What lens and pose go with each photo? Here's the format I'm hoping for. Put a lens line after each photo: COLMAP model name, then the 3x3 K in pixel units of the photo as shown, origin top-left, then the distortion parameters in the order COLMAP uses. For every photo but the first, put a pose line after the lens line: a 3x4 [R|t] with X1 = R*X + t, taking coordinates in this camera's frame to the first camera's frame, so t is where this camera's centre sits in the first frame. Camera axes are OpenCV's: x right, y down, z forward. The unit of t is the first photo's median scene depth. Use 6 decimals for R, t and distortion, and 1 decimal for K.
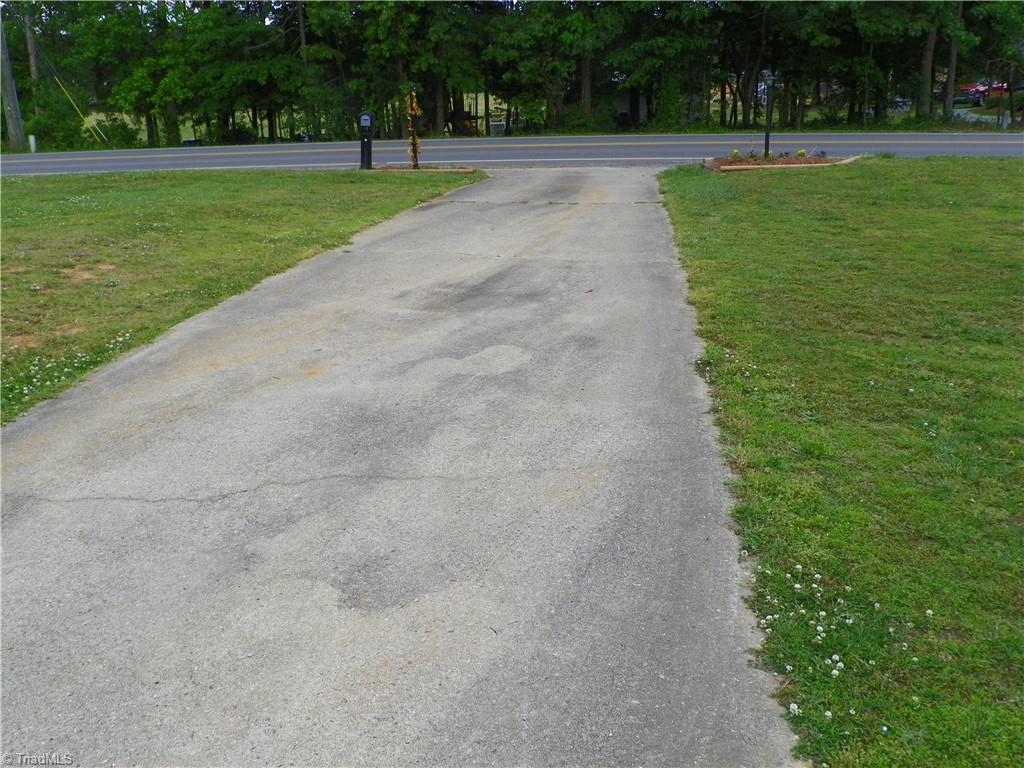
lens RADIAL K [[979.3, 0, 512.6], [0, 979.3, 384.2], [0, 0, 1]] dist [-0.022086, 0.000000]
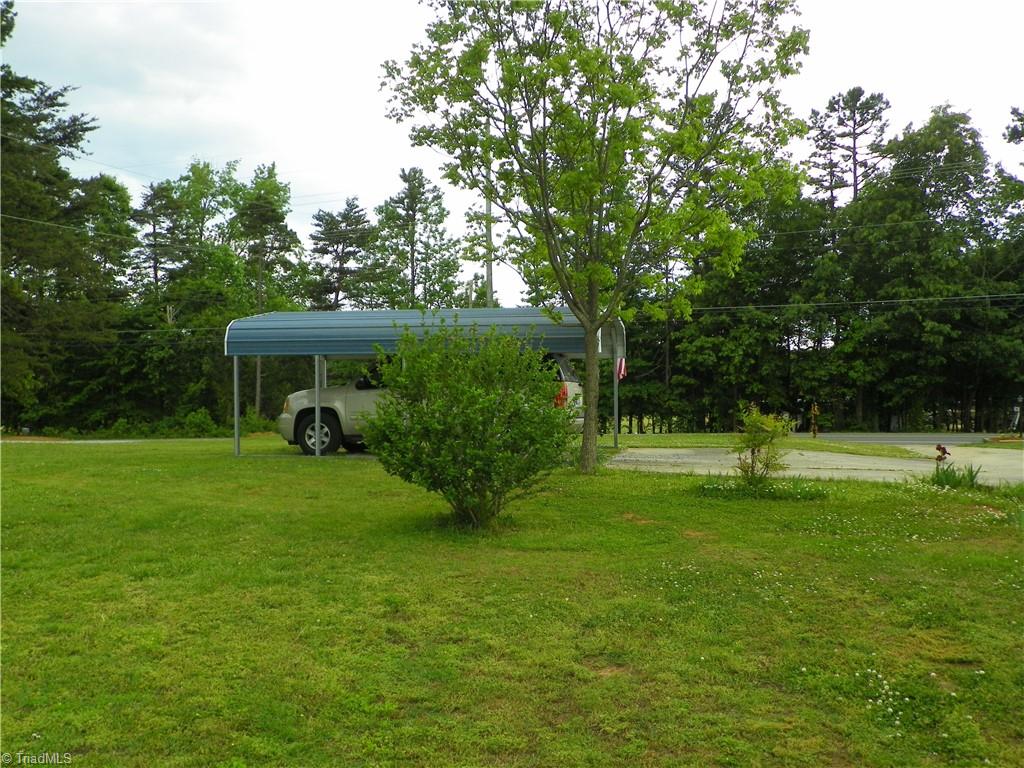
lens RADIAL K [[979.3, 0, 511.9], [0, 979.3, 384.5], [0, 0, 1]] dist [-0.022086, 0.000000]
pose [[0.996099, 0.017308, -0.086523, -0.350803], [-0.041851, 0.955934, -0.290584, 0.138091], [0.077681, 0.293072, 0.952930, -0.529587]]
